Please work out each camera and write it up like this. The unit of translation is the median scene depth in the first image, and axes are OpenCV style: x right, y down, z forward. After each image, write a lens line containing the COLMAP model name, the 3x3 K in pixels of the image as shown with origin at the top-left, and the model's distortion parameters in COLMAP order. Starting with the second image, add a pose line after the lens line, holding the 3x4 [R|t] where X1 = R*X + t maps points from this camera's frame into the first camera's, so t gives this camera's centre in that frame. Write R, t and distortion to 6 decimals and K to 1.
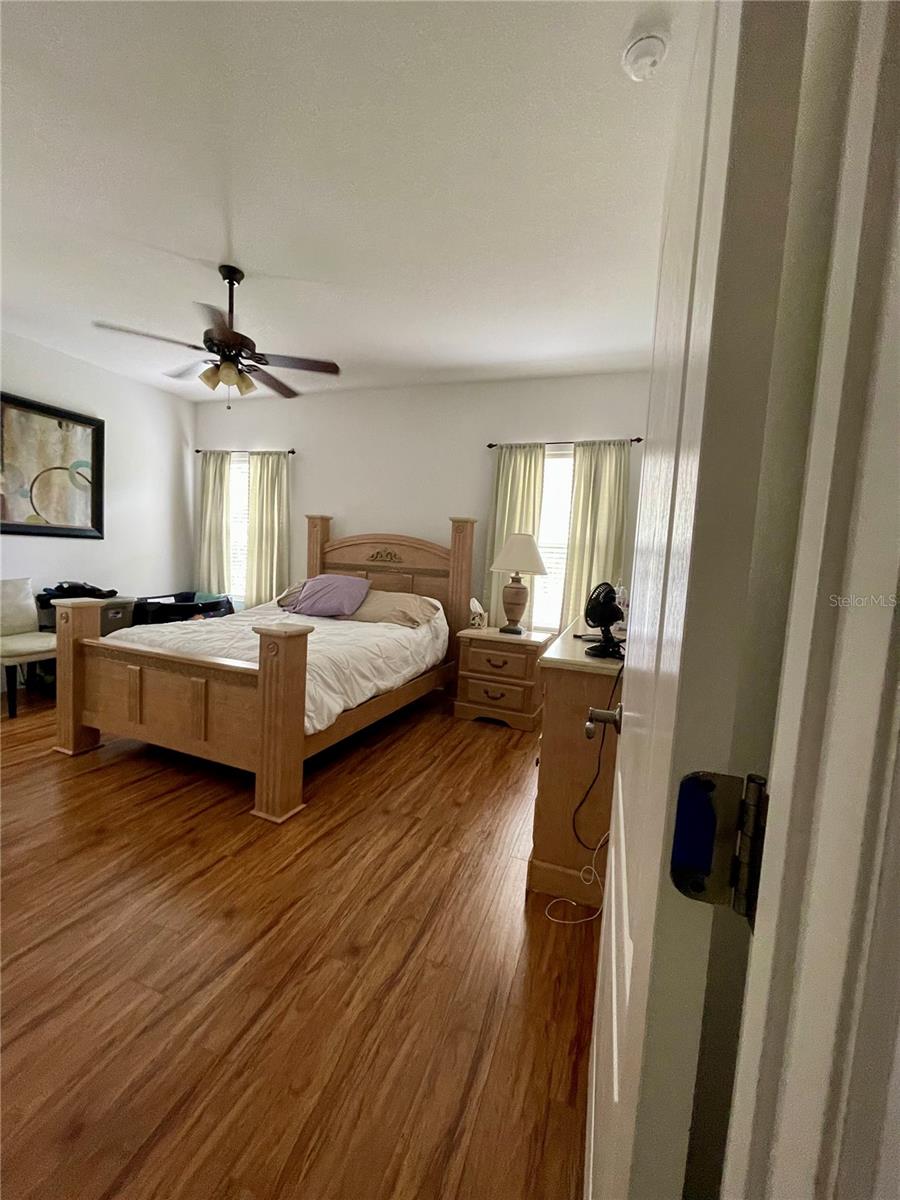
lens RADIAL K [[465.6, 0, 450.0], [0, 465.6, 600.0], [0, 0, 1]] dist [0.001192, 0.000070]
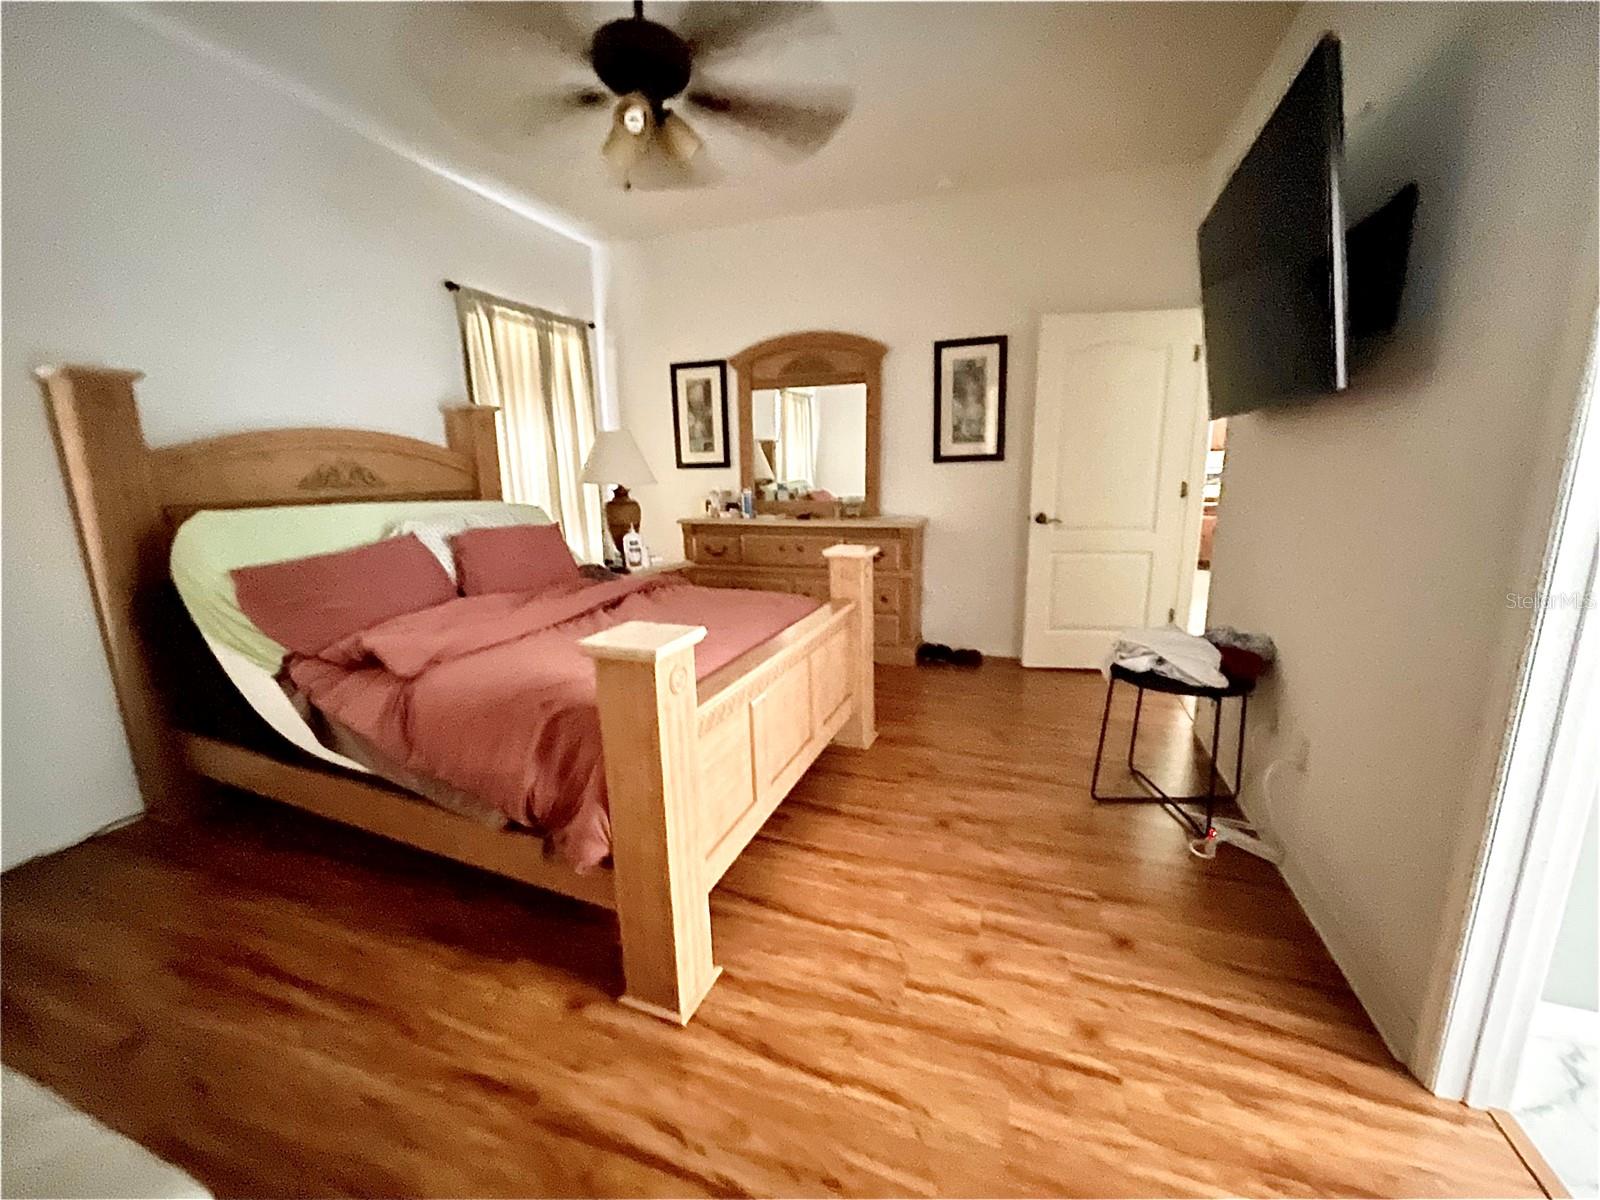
lens RADIAL K [[620.8, 0, 800.0], [0, 620.8, 600.0], [0, 0, 1]] dist [0.001192, 0.000070]
pose [[0.011552, -0.250881, 0.967949, -0.969098], [0.103507, 0.963113, 0.248392, -0.102204], [-0.994562, 0.097320, 0.037093, 0.663935]]
